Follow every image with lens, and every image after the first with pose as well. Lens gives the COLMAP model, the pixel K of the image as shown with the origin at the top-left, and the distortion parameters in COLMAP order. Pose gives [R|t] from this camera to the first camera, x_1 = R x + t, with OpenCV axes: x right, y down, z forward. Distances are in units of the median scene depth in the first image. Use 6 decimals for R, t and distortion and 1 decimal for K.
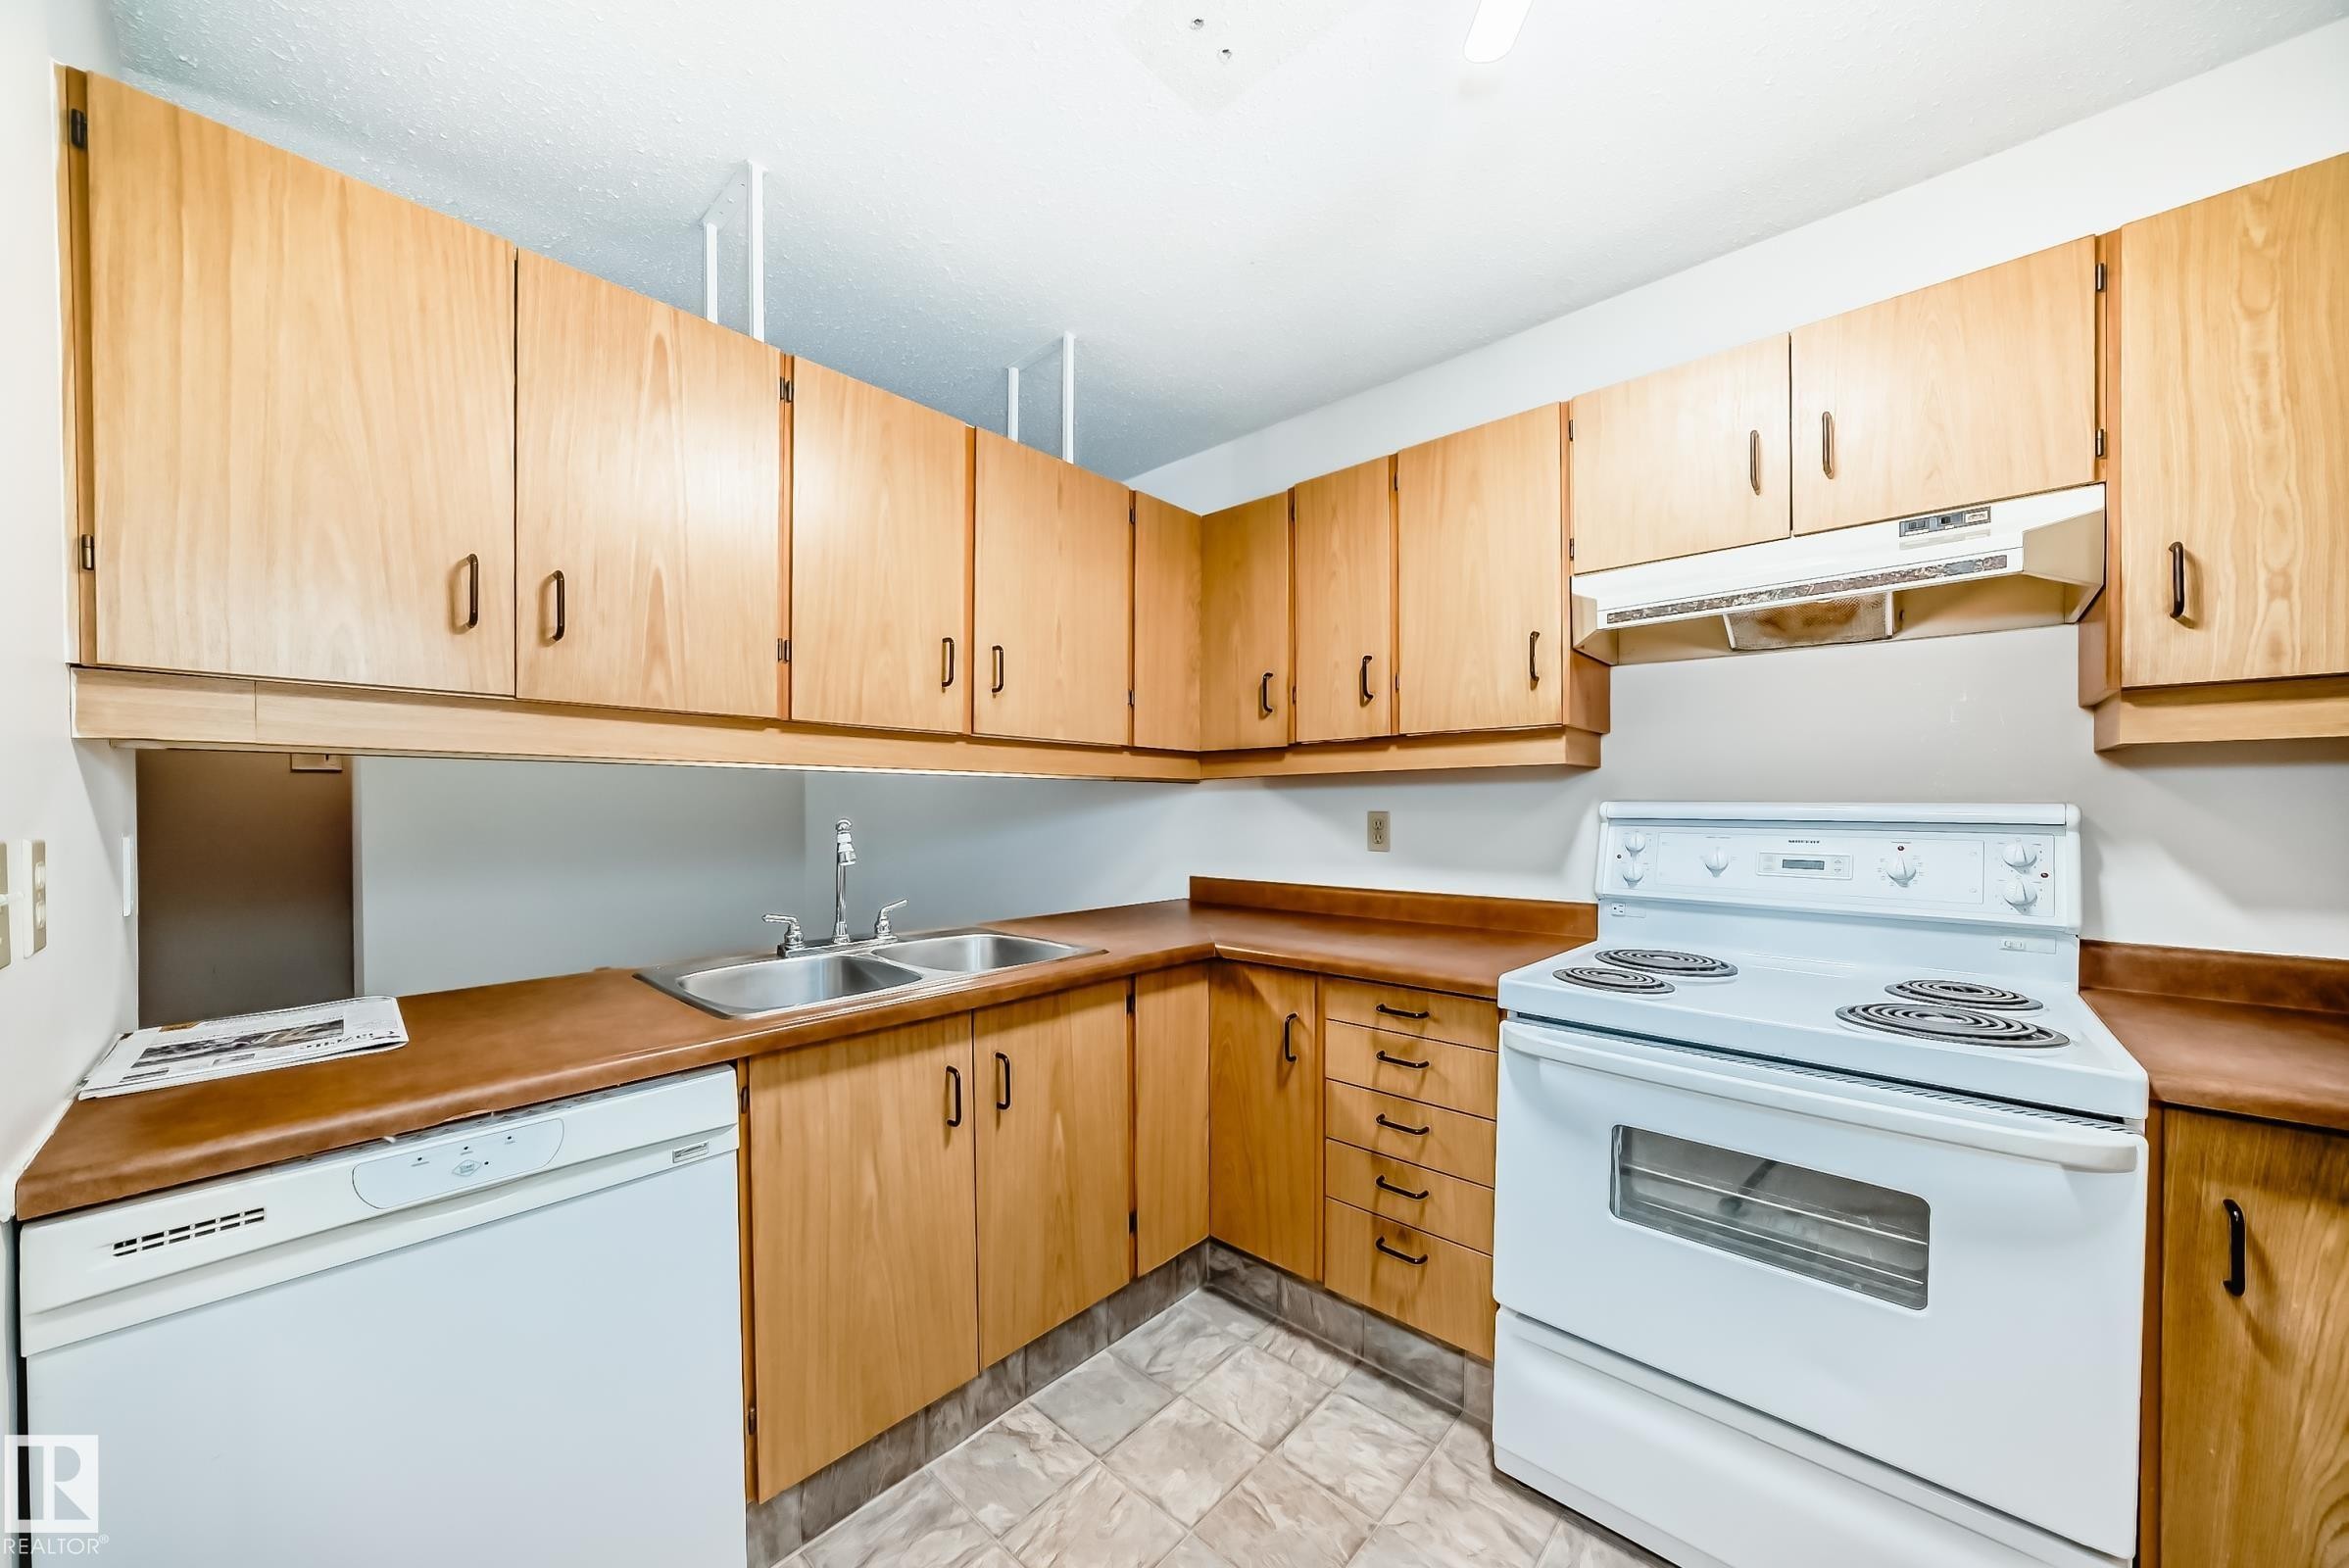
lens RADIAL K [[830.2, 0, 1222.5], [0, 830.2, 808.9], [0, 0, 1]] dist [-0.026510, 0.007557]
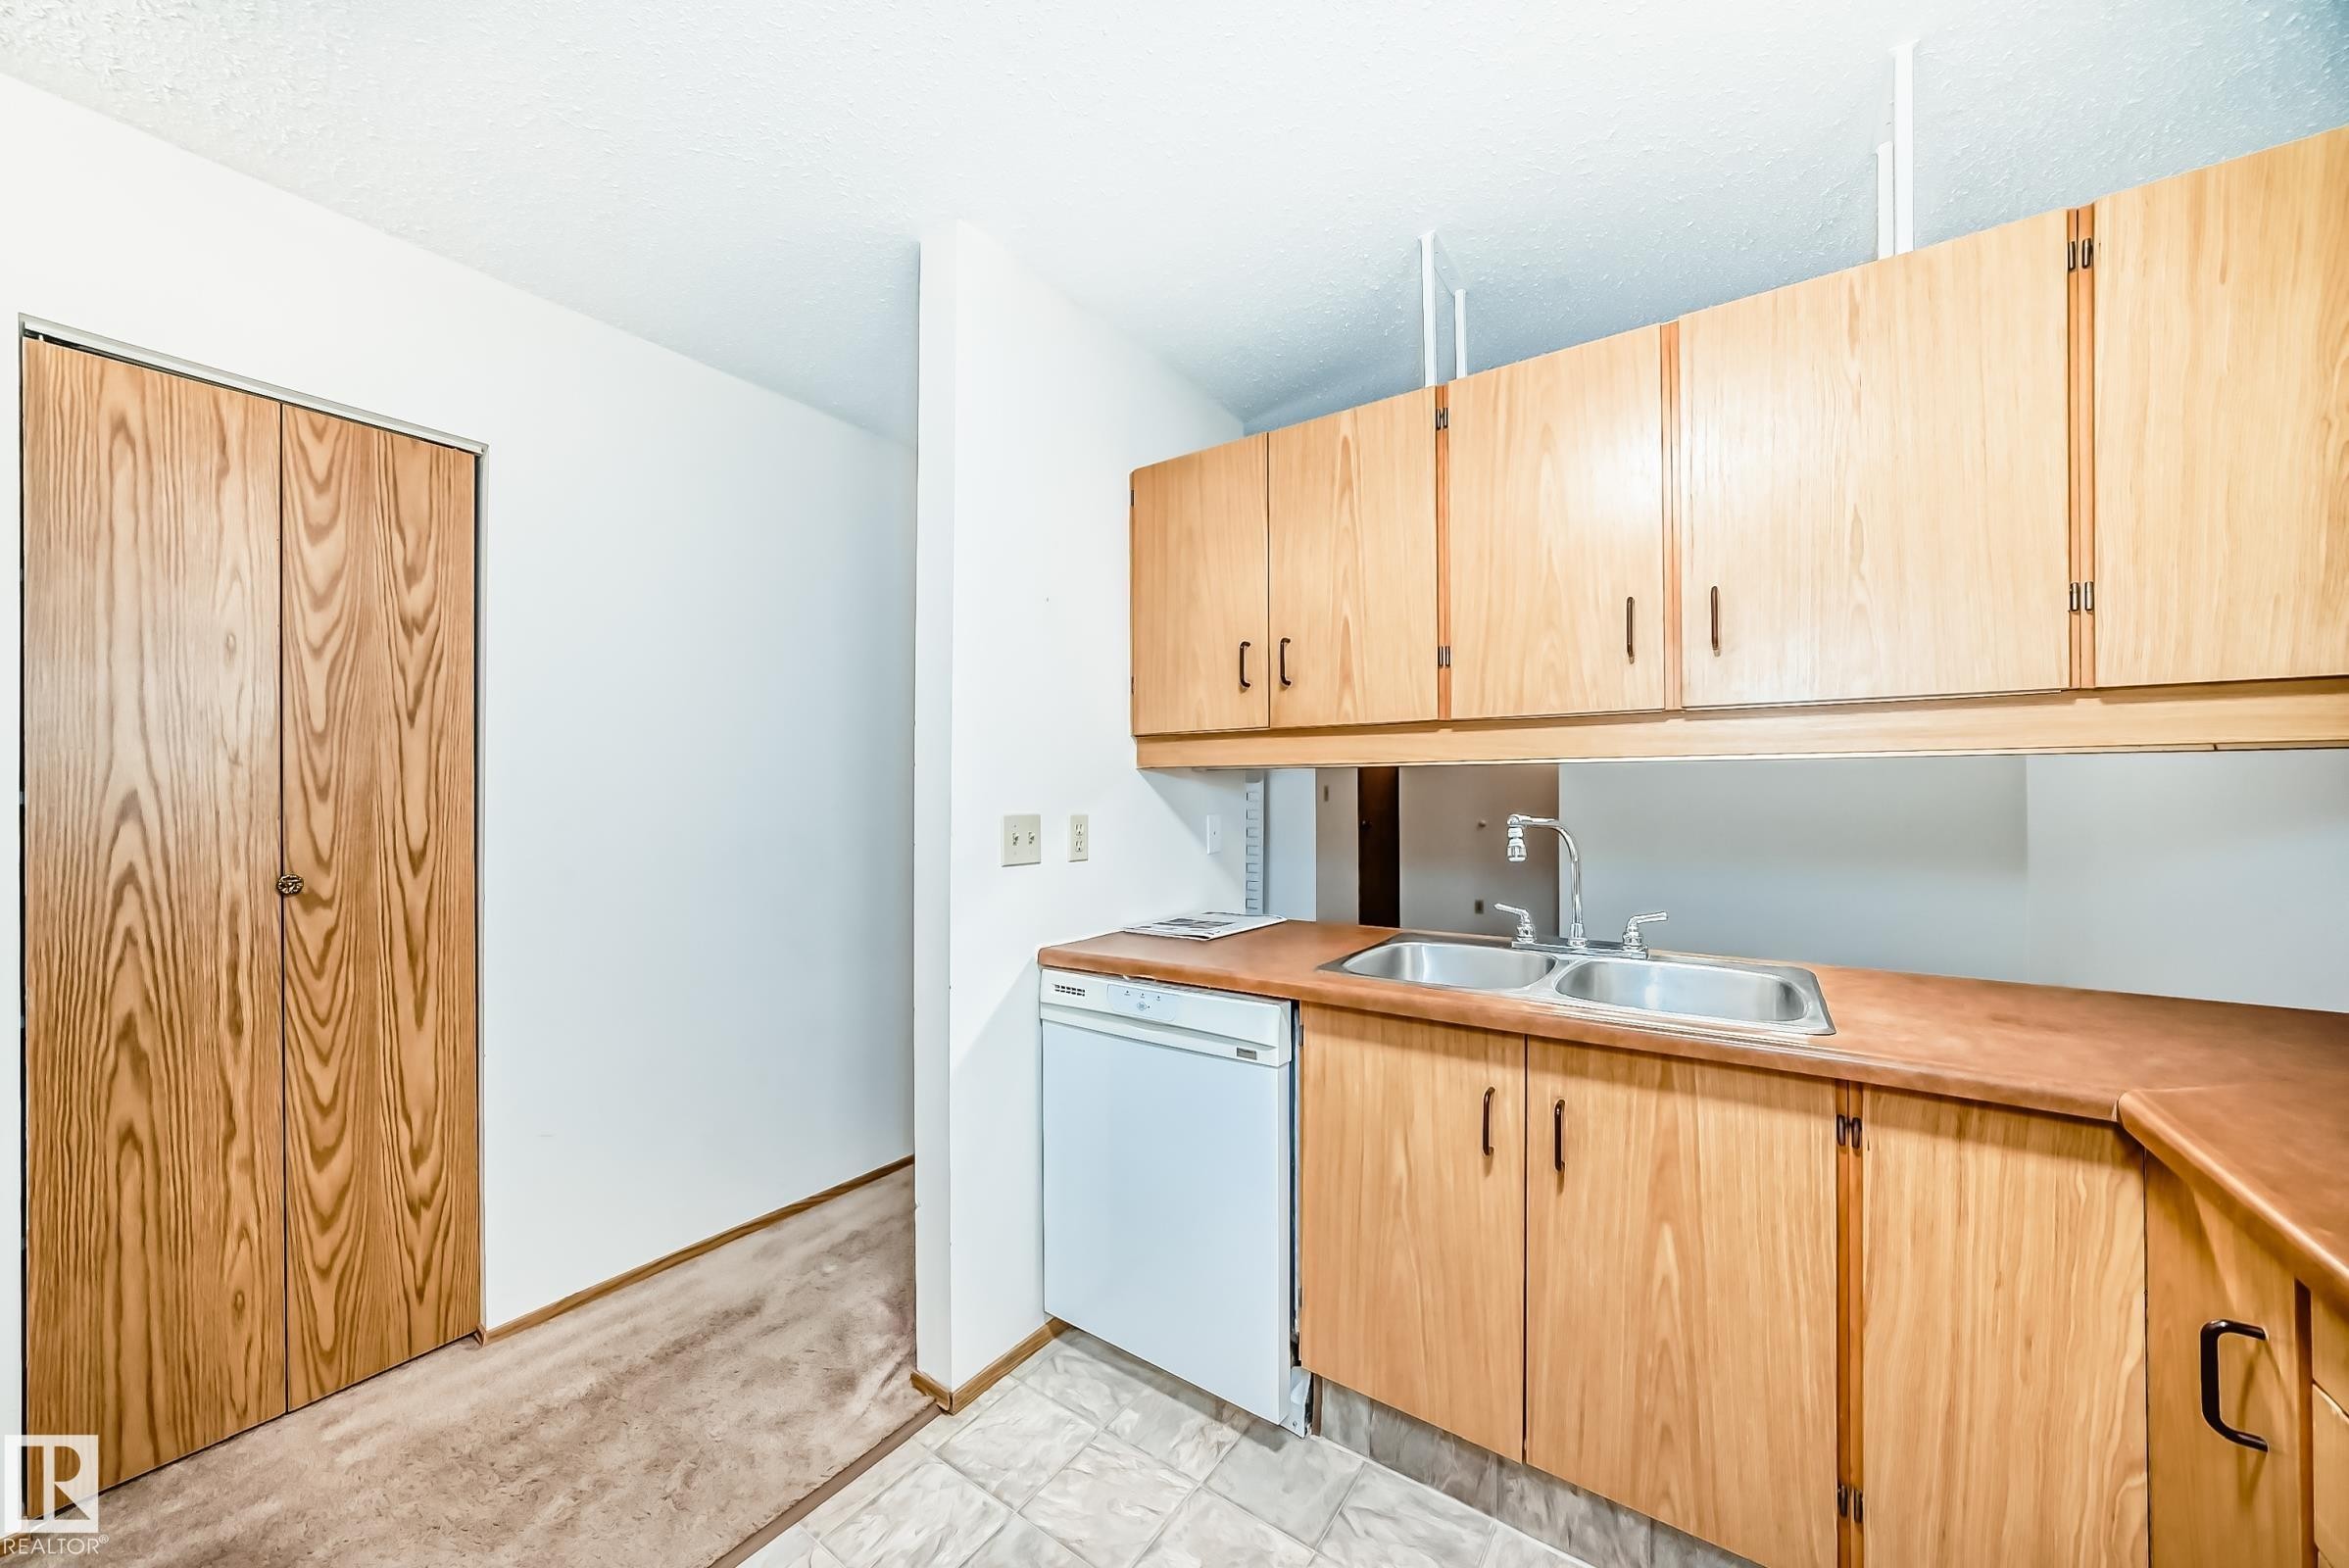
lens RADIAL K [[813.0, 0, 1211.4], [0, 813.0, 804.7], [0, 0, 1]] dist [-0.026087, 0.006859]
pose [[0.104850, -0.001161, -0.994487, 0.507827], [-0.008210, 0.999964, -0.002033, 0.007796], [0.994454, 0.008378, 0.104836, 0.598852]]
